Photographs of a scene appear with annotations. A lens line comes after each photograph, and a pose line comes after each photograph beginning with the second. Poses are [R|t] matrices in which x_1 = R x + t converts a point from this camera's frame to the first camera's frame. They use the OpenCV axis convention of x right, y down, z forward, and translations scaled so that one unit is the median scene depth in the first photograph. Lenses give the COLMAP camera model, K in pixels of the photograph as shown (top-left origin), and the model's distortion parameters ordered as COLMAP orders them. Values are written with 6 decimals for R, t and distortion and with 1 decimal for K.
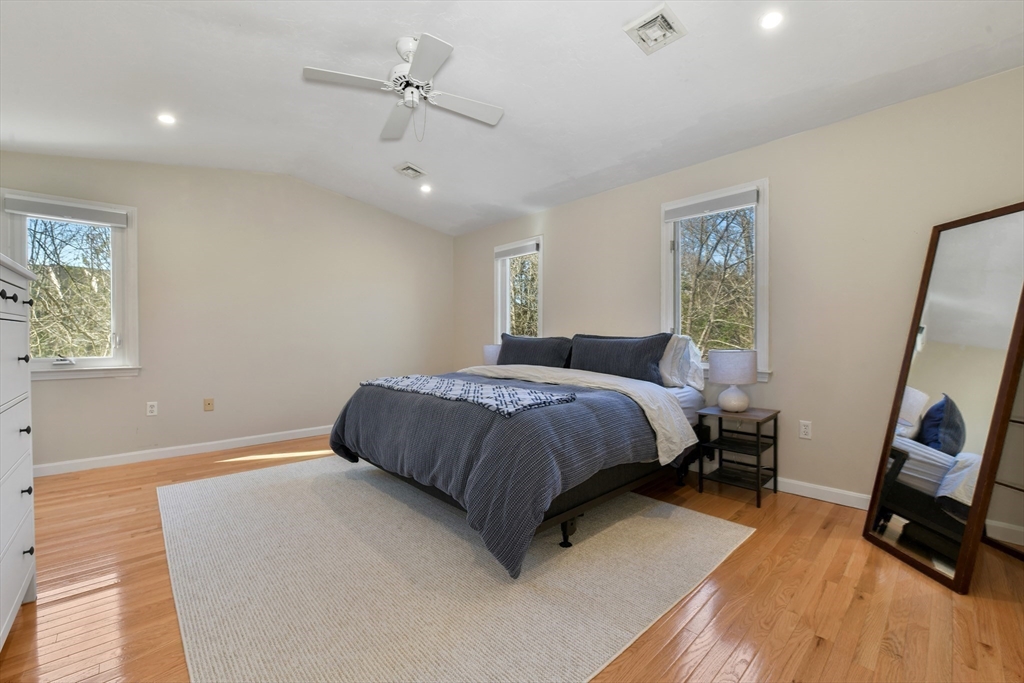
lens RADIAL K [[420.6, 0, 512.0], [0, 420.6, 341.5], [0, 0, 1]] dist [0.000936, -0.000047]
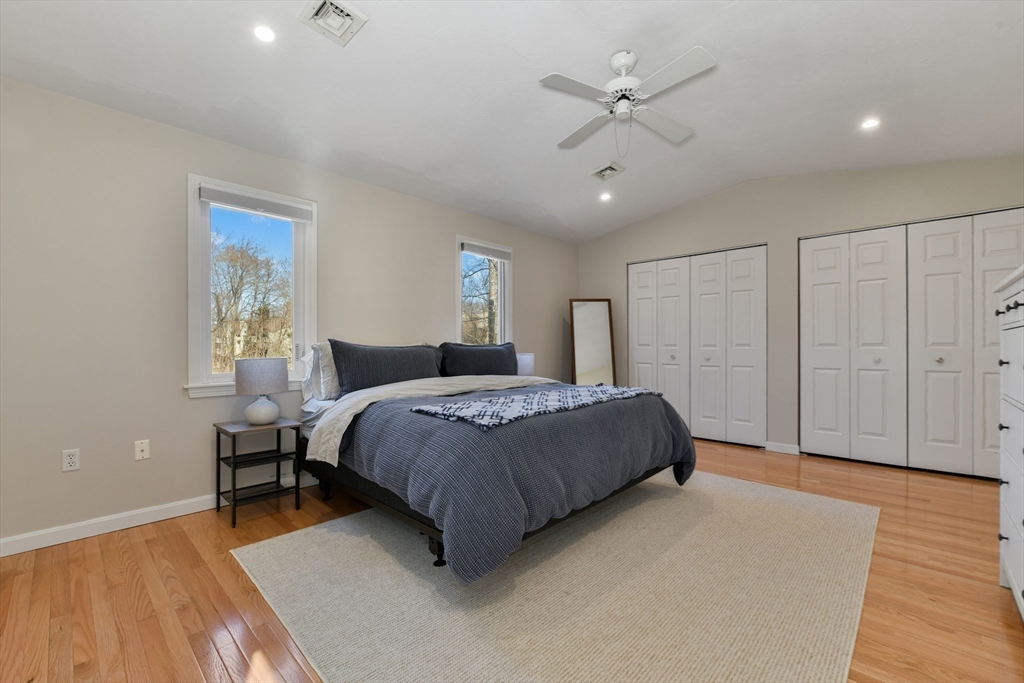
lens RADIAL K [[422.6, 0, 510.3], [0, 422.6, 349.7], [0, 0, 1]] dist [-0.001641, -0.000112]
pose [[-0.066219, -0.006649, 0.997783, -0.965431], [0.012452, 0.999894, 0.007489, -0.005220], [-0.997727, 0.012921, -0.066129, 1.049702]]
